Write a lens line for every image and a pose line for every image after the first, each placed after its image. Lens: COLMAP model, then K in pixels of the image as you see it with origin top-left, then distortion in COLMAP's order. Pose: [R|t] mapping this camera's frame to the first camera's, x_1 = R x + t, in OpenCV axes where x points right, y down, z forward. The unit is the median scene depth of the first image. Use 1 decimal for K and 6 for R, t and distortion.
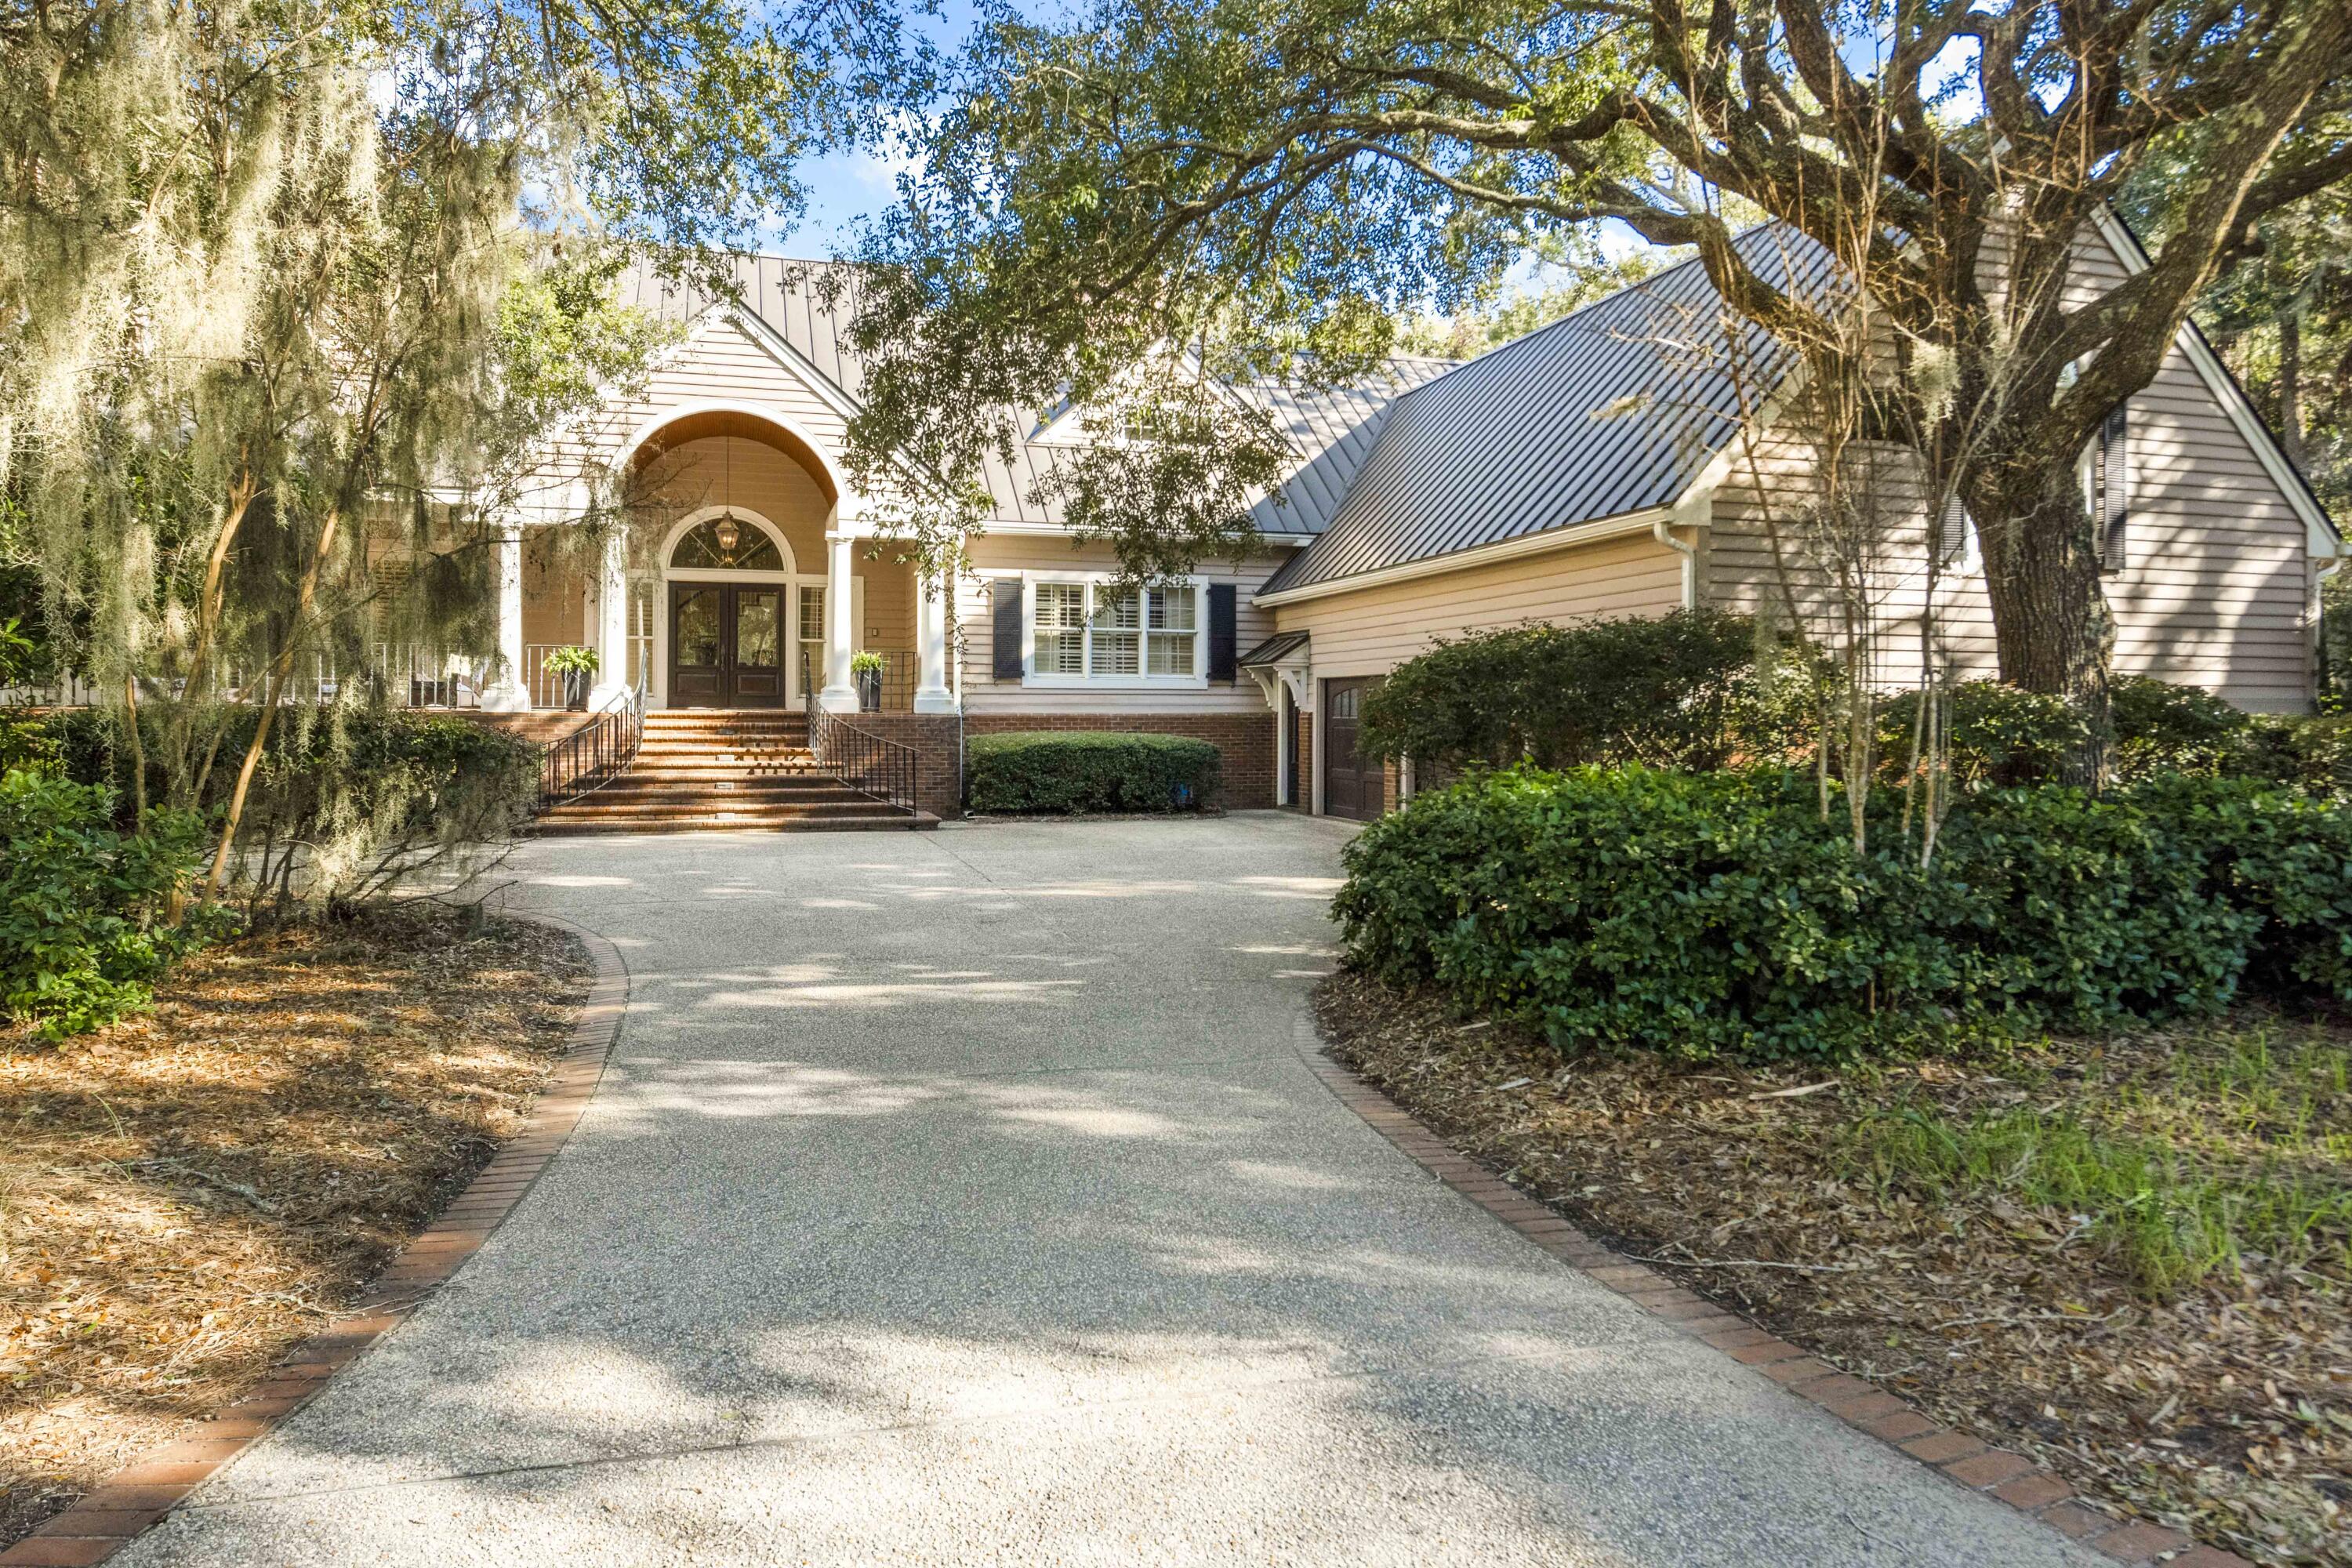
lens RADIAL K [[1605.6, 0, 1212.8], [0, 1605.6, 720.9], [0, 0, 1]] dist [-0.010352, 0.000952]
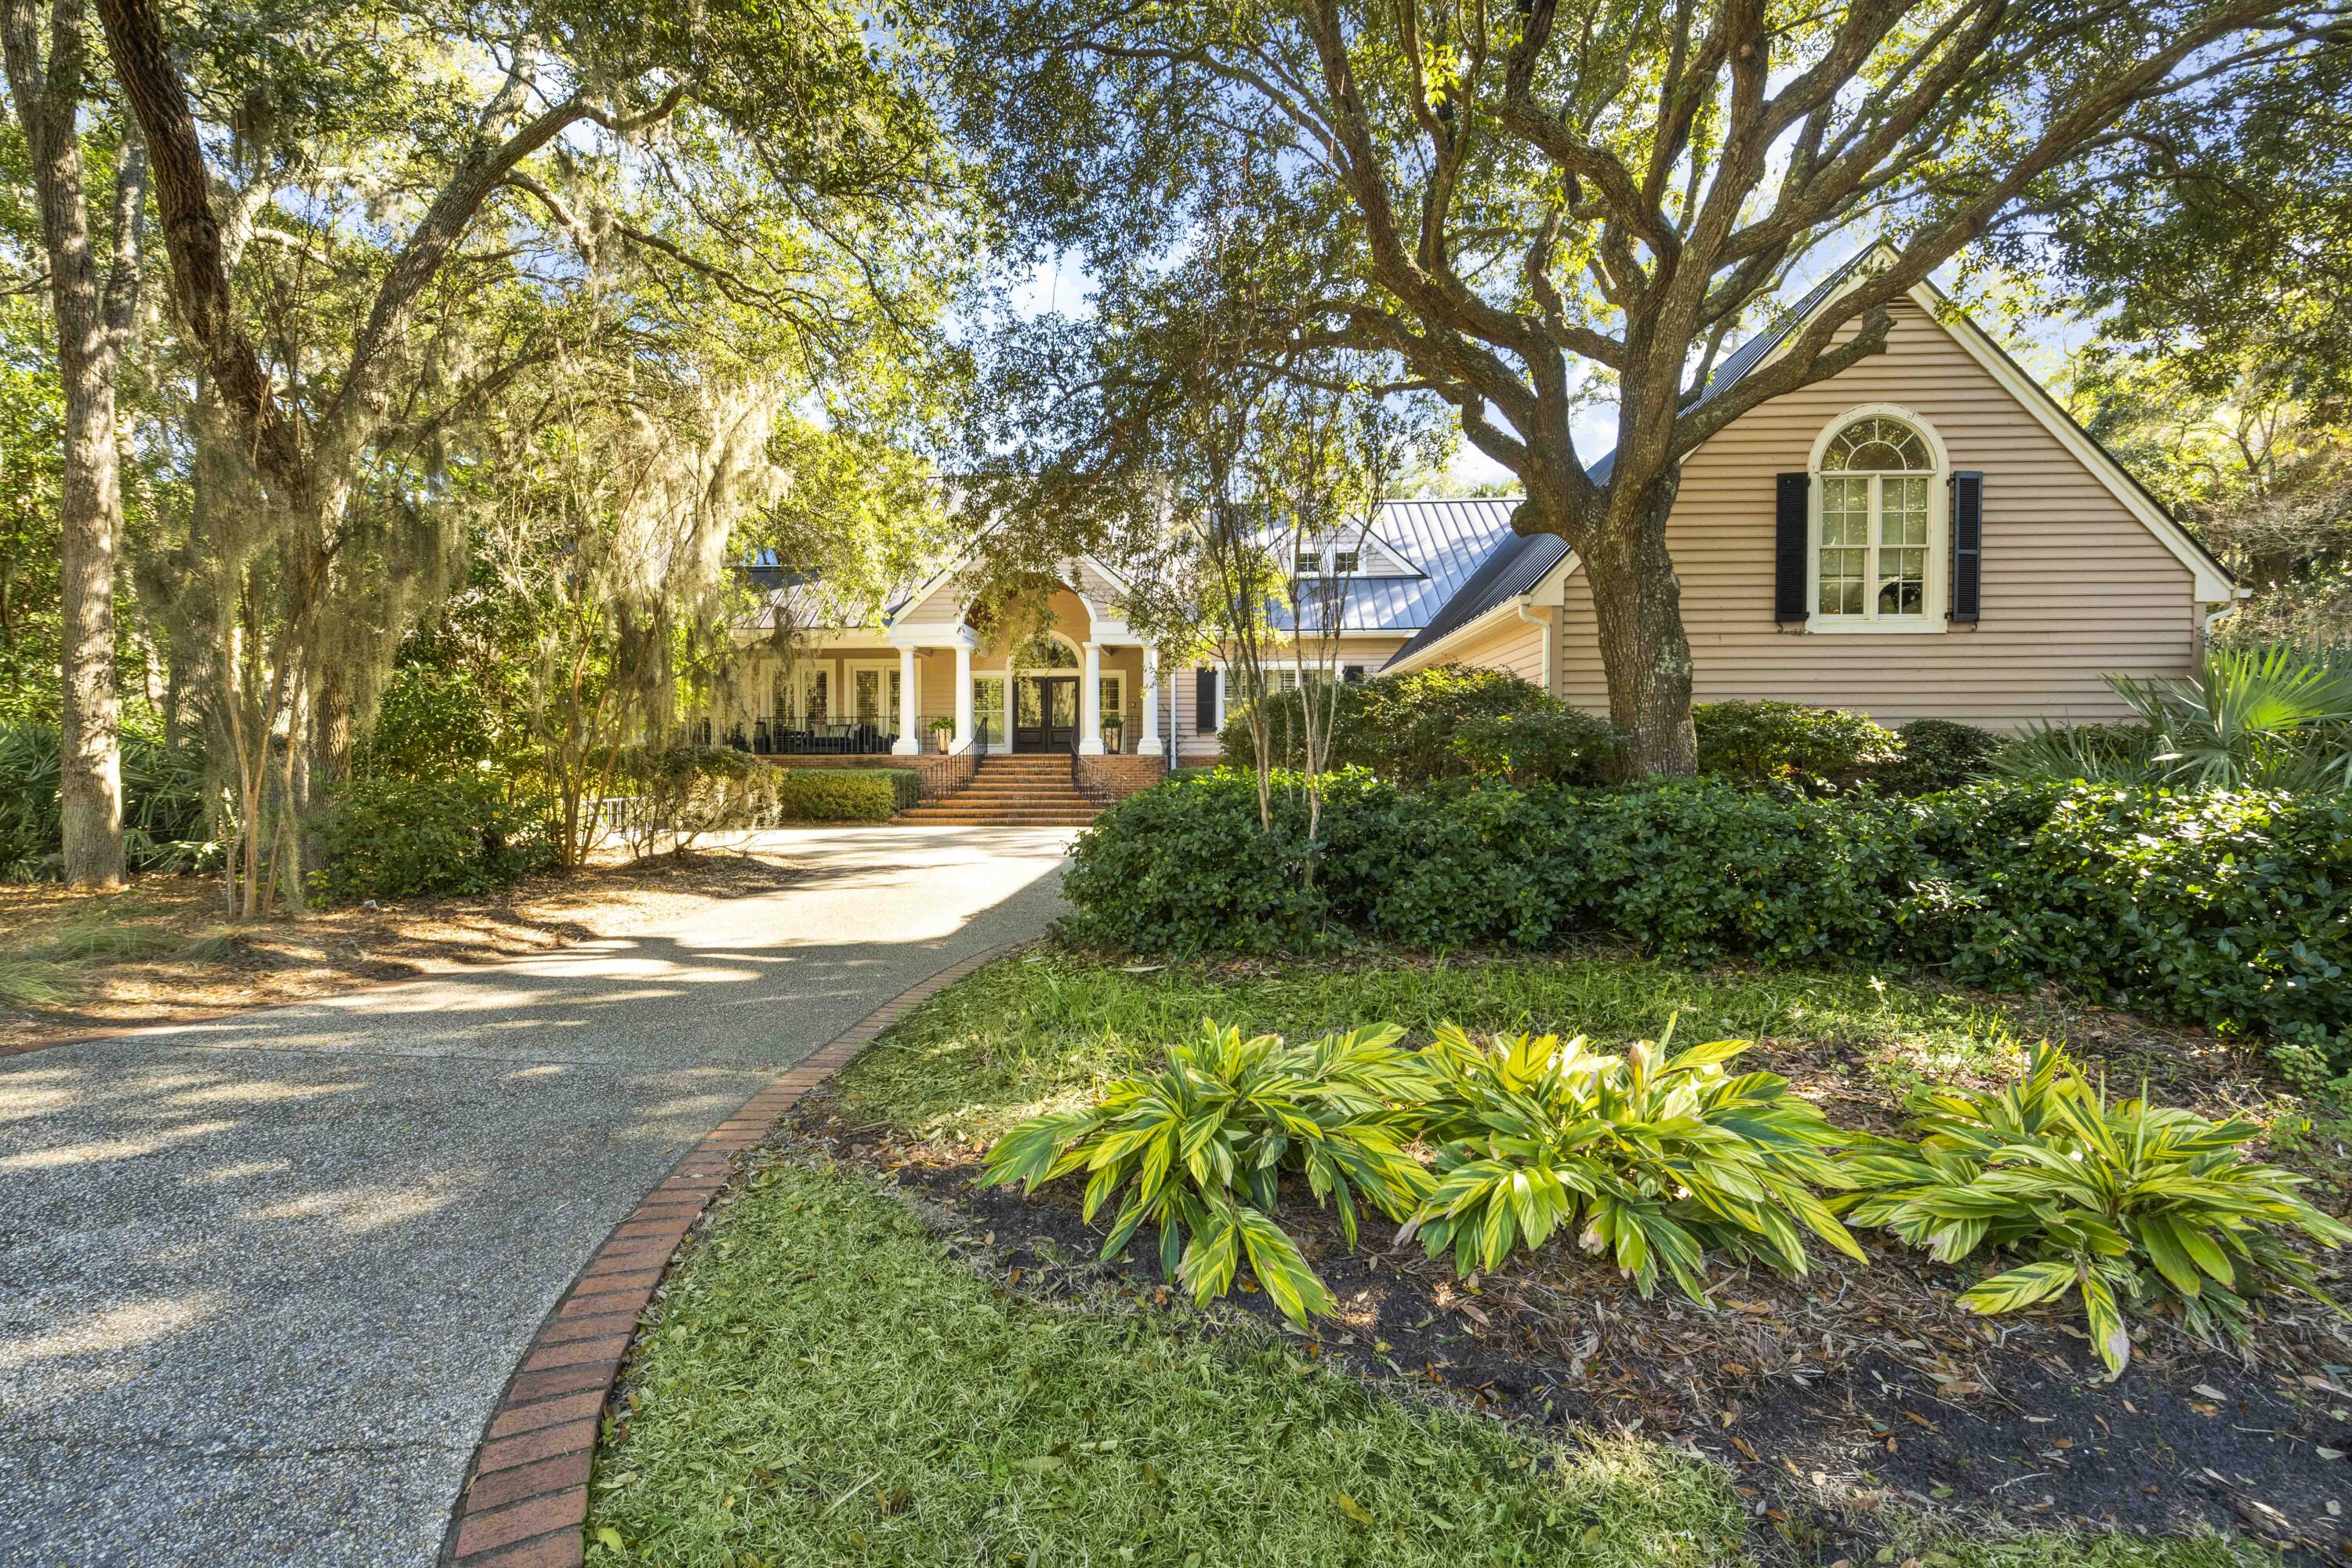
lens RADIAL K [[1064.1, 0, 1123.9], [0, 1064.1, 797.7], [0, 0, 1]] dist [-0.011680, -0.000501]
pose [[0.926304, 0.005482, -0.376738, 0.361980], [0.004686, 0.999649, 0.026067, 0.019366], [0.376748, -0.025911, 0.925953, 0.029407]]
